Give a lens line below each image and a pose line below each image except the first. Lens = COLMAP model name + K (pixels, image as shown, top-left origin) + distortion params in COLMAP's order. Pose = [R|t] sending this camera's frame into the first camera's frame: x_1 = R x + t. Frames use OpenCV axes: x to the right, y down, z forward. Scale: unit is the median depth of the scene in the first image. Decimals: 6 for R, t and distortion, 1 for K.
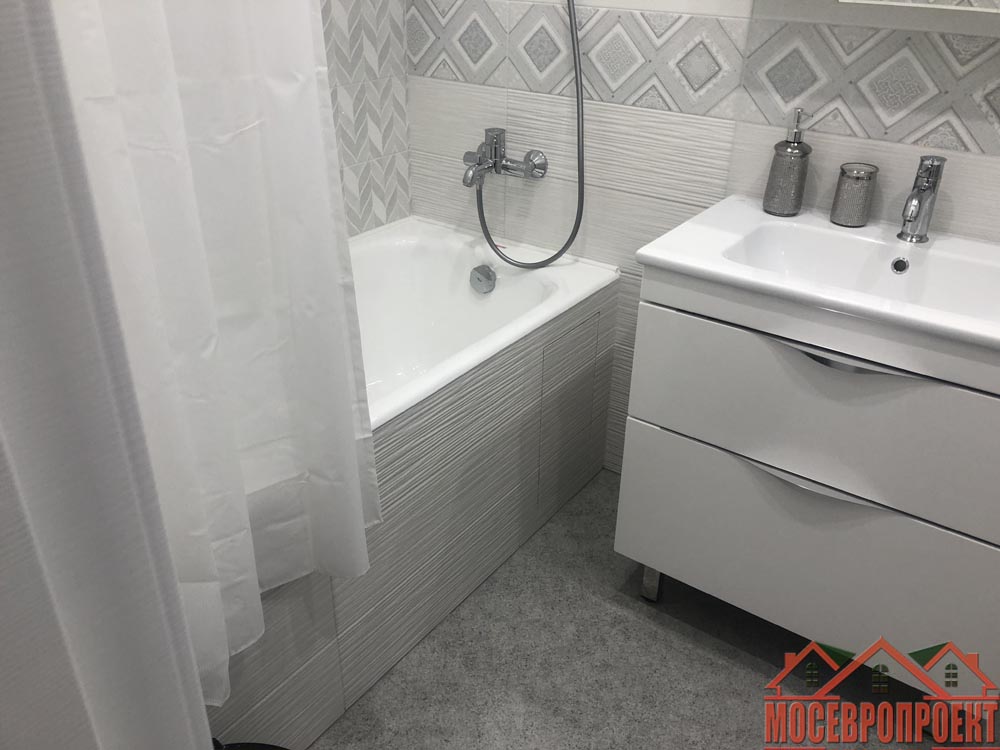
lens RADIAL K [[812.2, 0, 505.4], [0, 812.2, 373.0], [0, 0, 1]] dist [0.024995, -0.021390]
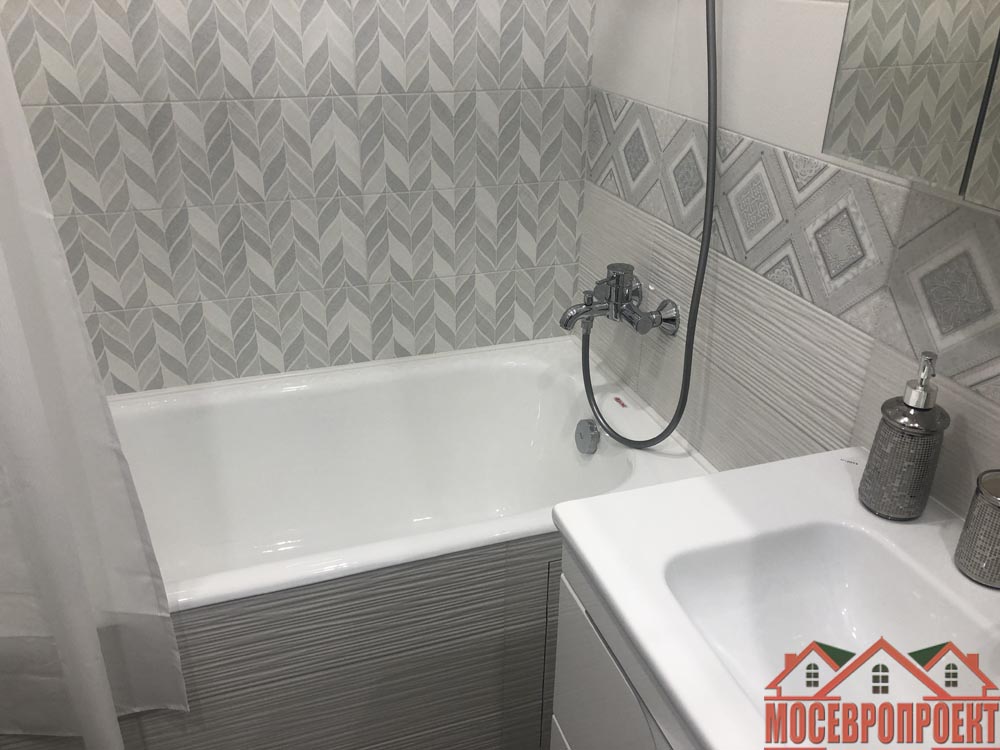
lens RADIAL K [[812.2, 0, 498.5], [0, 812.2, 380.0], [0, 0, 1]] dist [0.024995, -0.021390]
pose [[0.819070, 0.260664, -0.511056, 0.358884], [-0.280956, 0.958935, 0.038815, -0.213181], [0.500187, 0.111792, 0.858671, 0.310316]]
